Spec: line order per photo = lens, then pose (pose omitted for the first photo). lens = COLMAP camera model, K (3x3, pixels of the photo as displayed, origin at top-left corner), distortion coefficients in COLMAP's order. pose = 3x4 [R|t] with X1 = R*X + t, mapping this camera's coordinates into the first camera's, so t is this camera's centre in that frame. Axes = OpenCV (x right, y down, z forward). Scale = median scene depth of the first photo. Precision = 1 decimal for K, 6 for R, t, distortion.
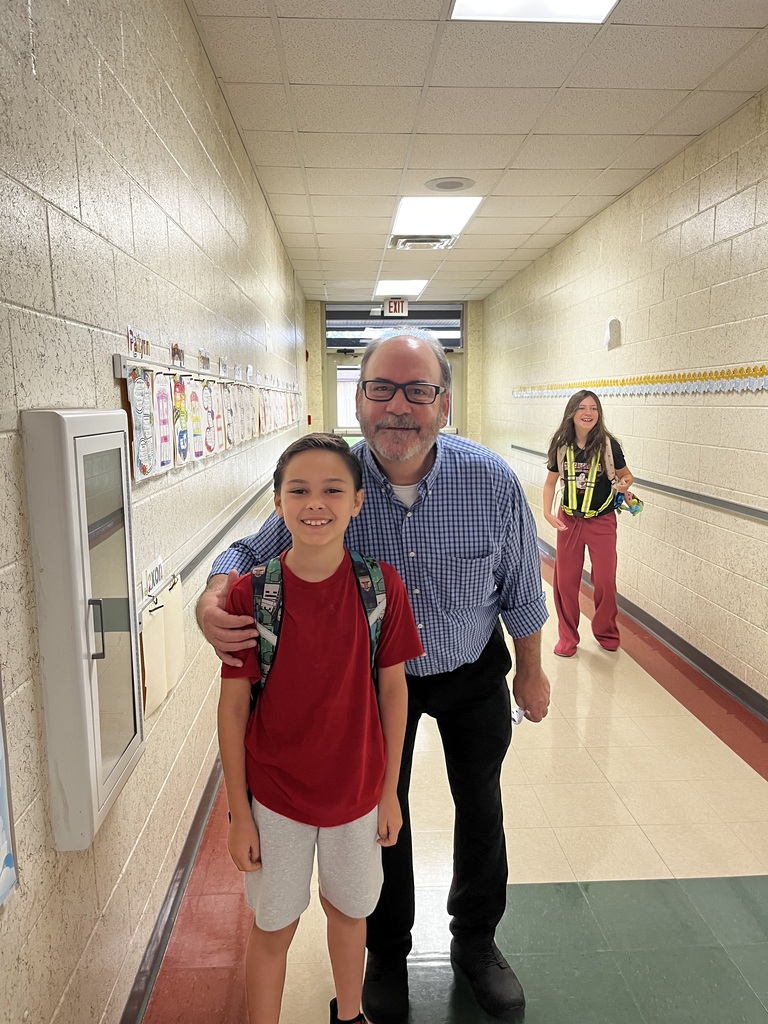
lens RADIAL K [[768.3, 0, 385.6], [0, 768.3, 509.1], [0, 0, 1]] dist [0.034983, -0.049459]
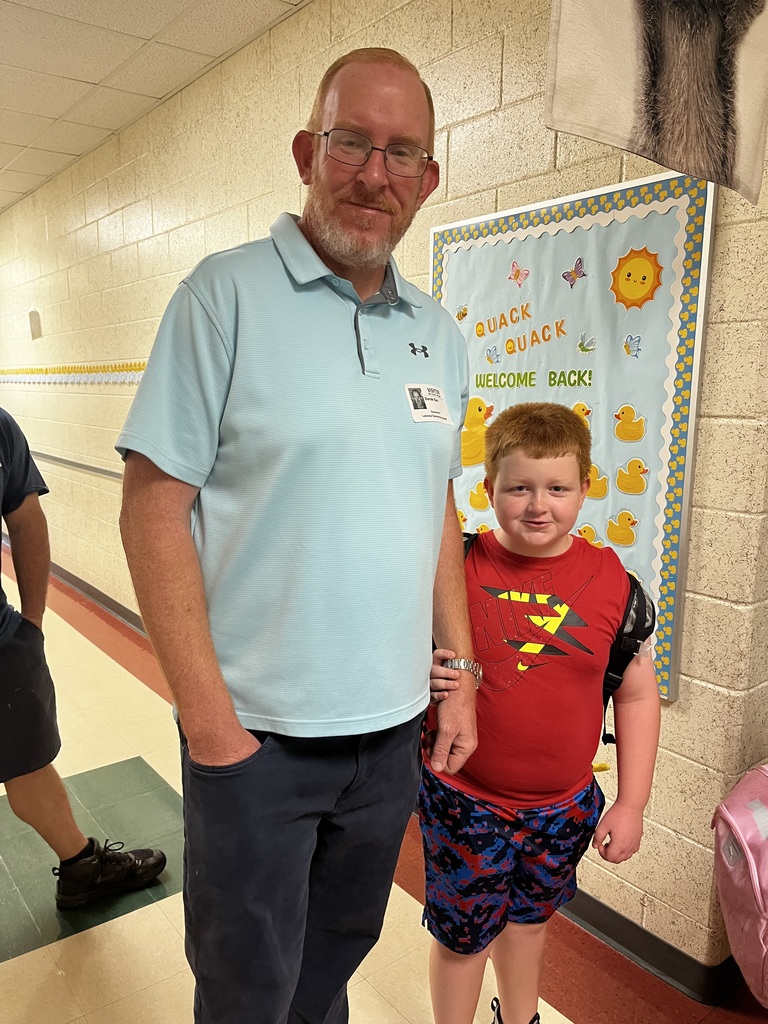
lens RADIAL K [[768.3, 0, 381.5], [0, 768.3, 519.6], [0, 0, 1]] dist [0.034983, -0.049459]
pose [[0.812804, -0.080956, 0.576884, 0.059674], [0.063658, 0.996709, 0.050181, 0.019623], [-0.579048, -0.004064, 0.815283, -0.167387]]
